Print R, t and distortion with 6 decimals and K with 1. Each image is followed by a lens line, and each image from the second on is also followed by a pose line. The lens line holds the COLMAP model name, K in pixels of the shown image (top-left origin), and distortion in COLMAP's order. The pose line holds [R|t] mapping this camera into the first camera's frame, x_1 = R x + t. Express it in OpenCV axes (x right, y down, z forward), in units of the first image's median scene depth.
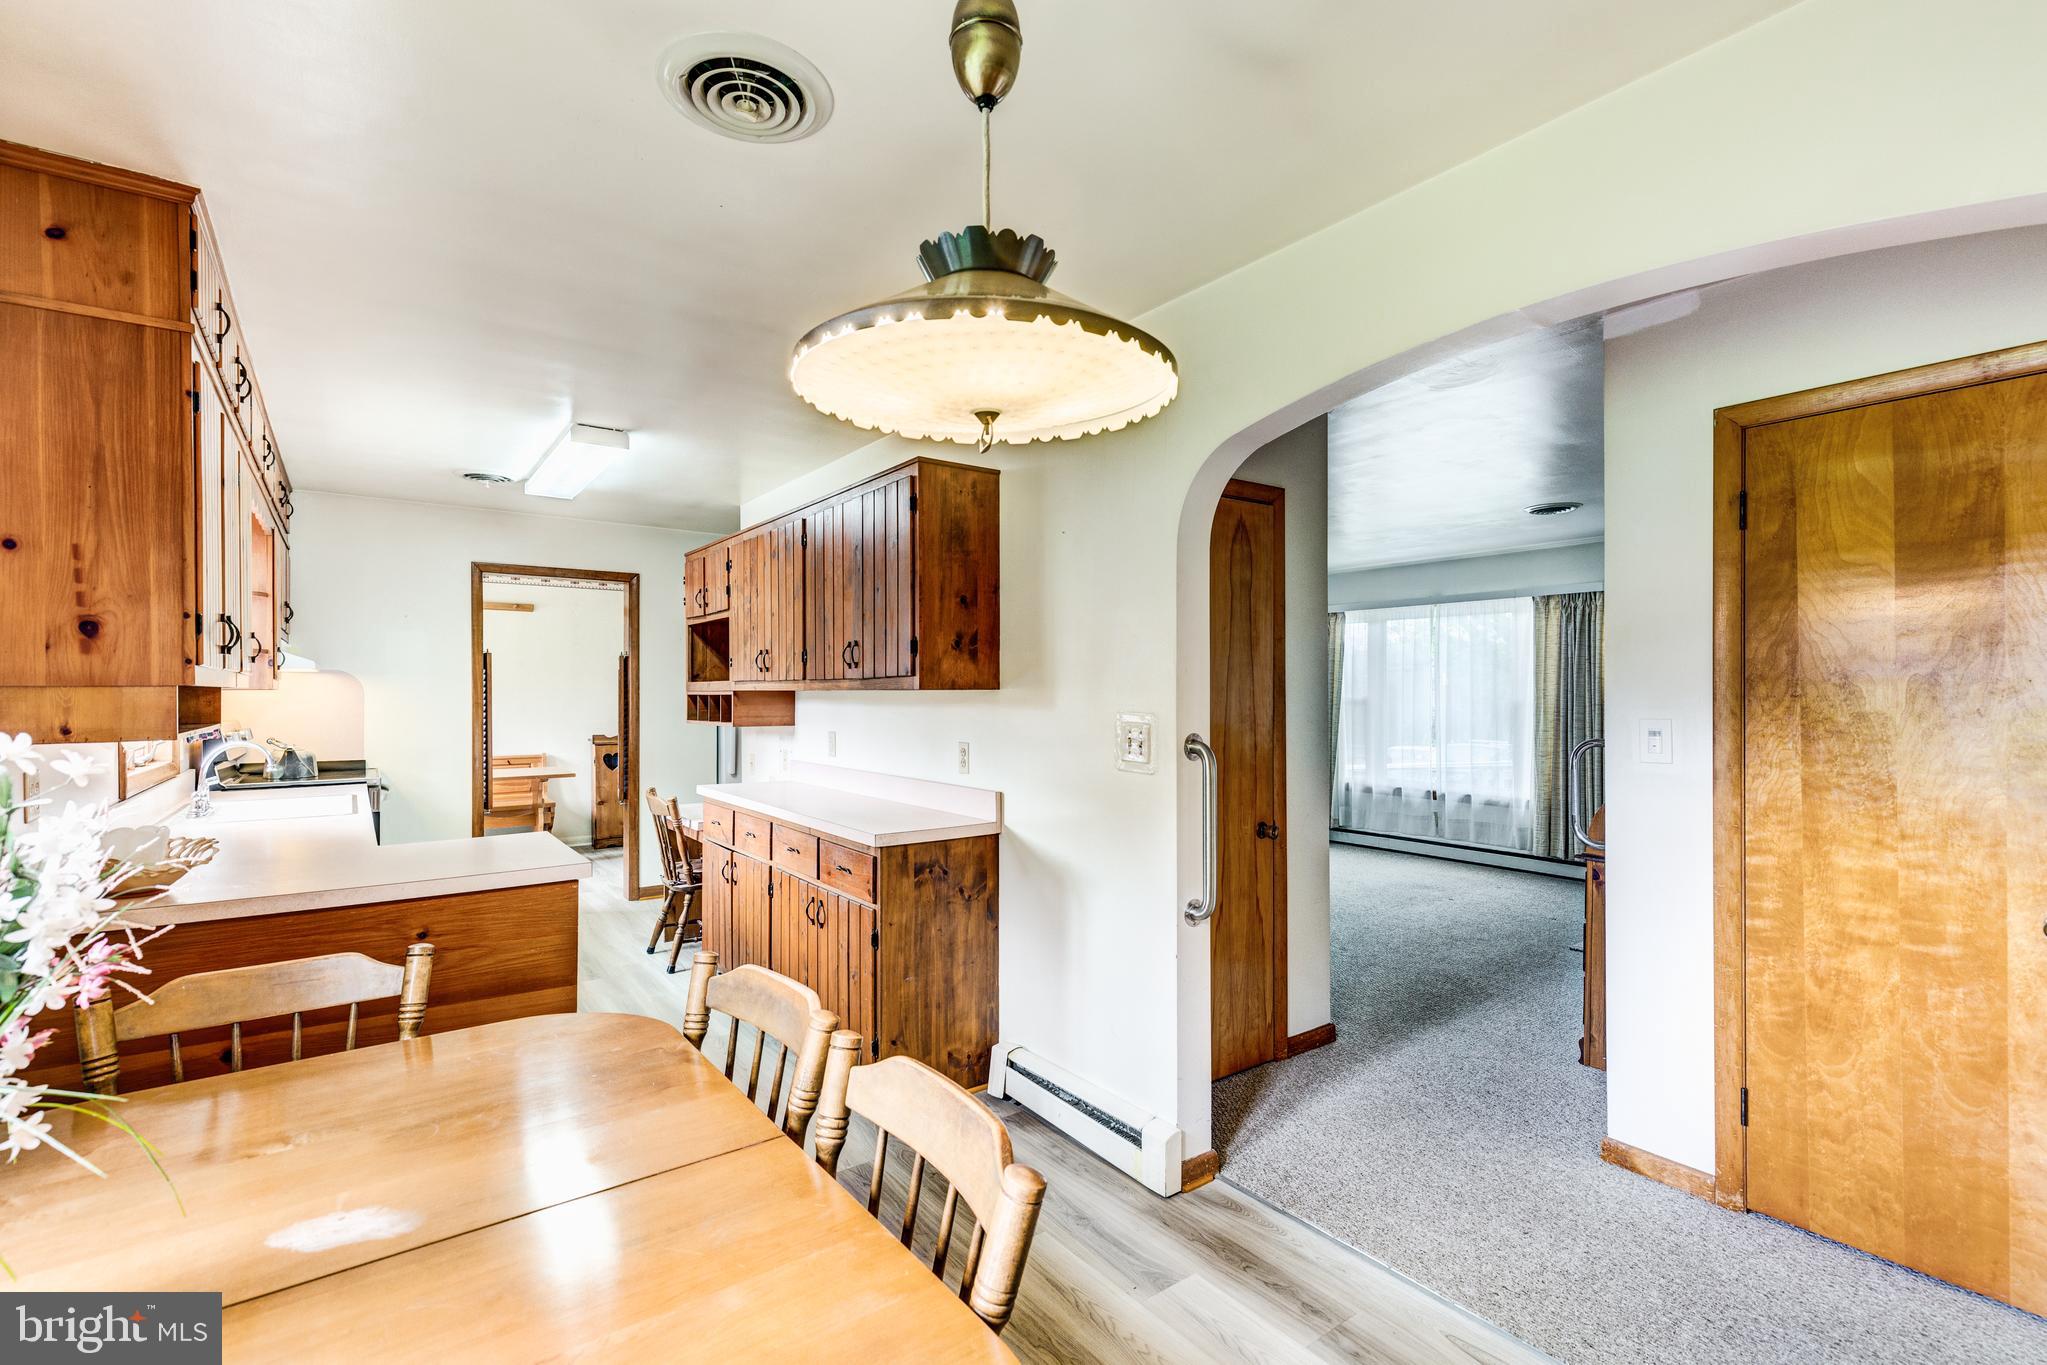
lens RADIAL K [[933.3, 0, 1023.5], [0, 933.3, 682.5], [0, 0, 1]] dist [0.001535, -0.000038]
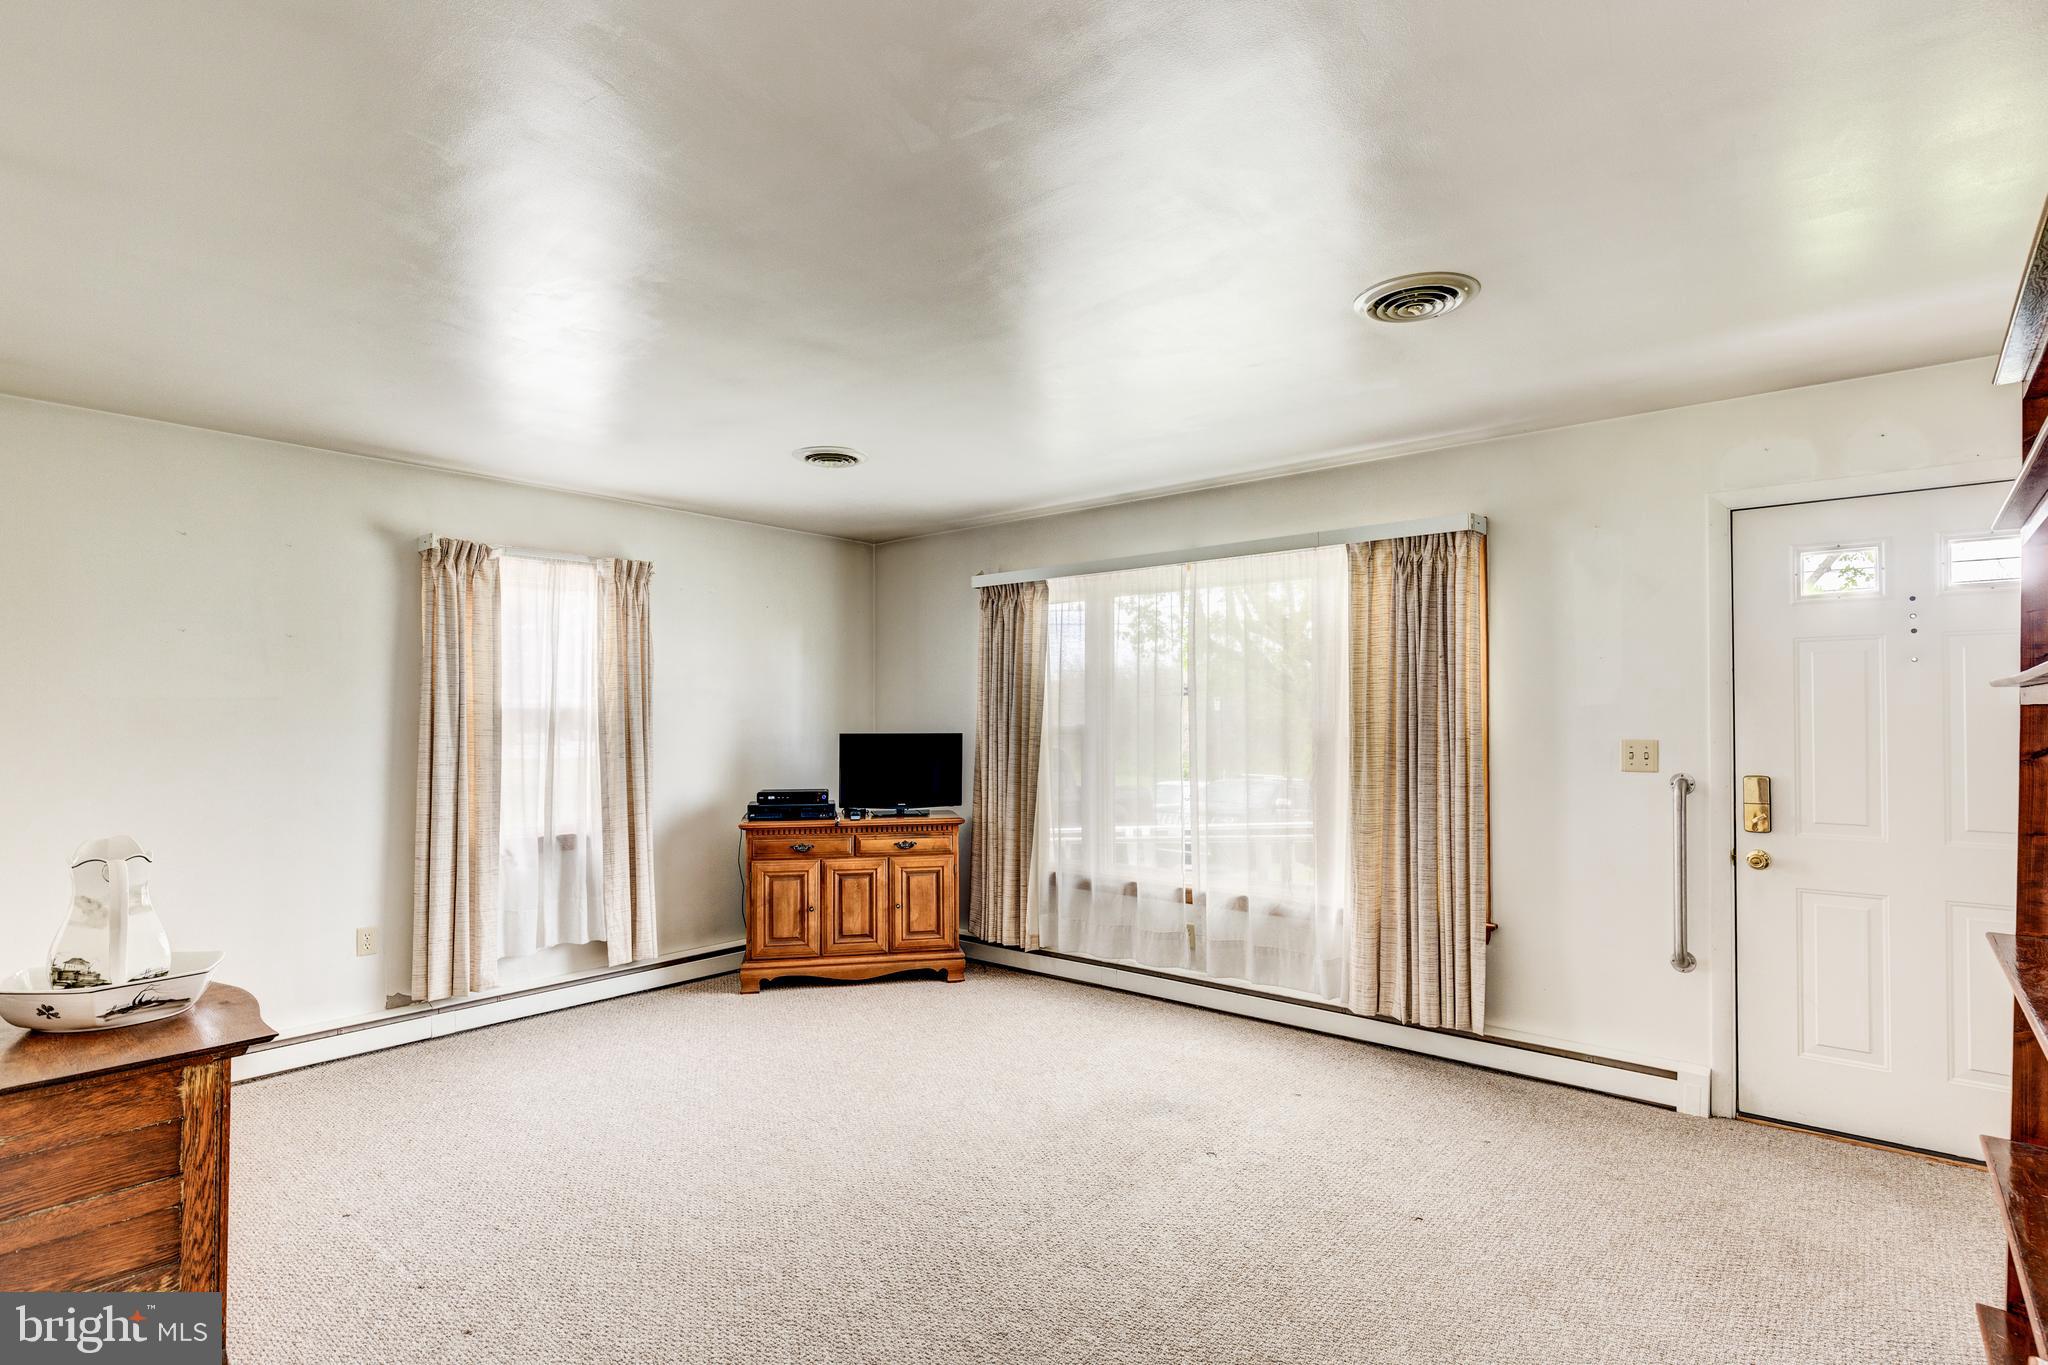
lens RADIAL K [[992.5, 0, 1031.1], [0, 992.5, 687.2], [0, 0, 1]] dist [-0.020274, -0.000086]
pose [[0.973120, 0.001291, 0.230293, 0.221695], [0.002724, 0.999850, -0.017116, 0.002417], [-0.230281, 0.017283, 0.972971, 0.461475]]
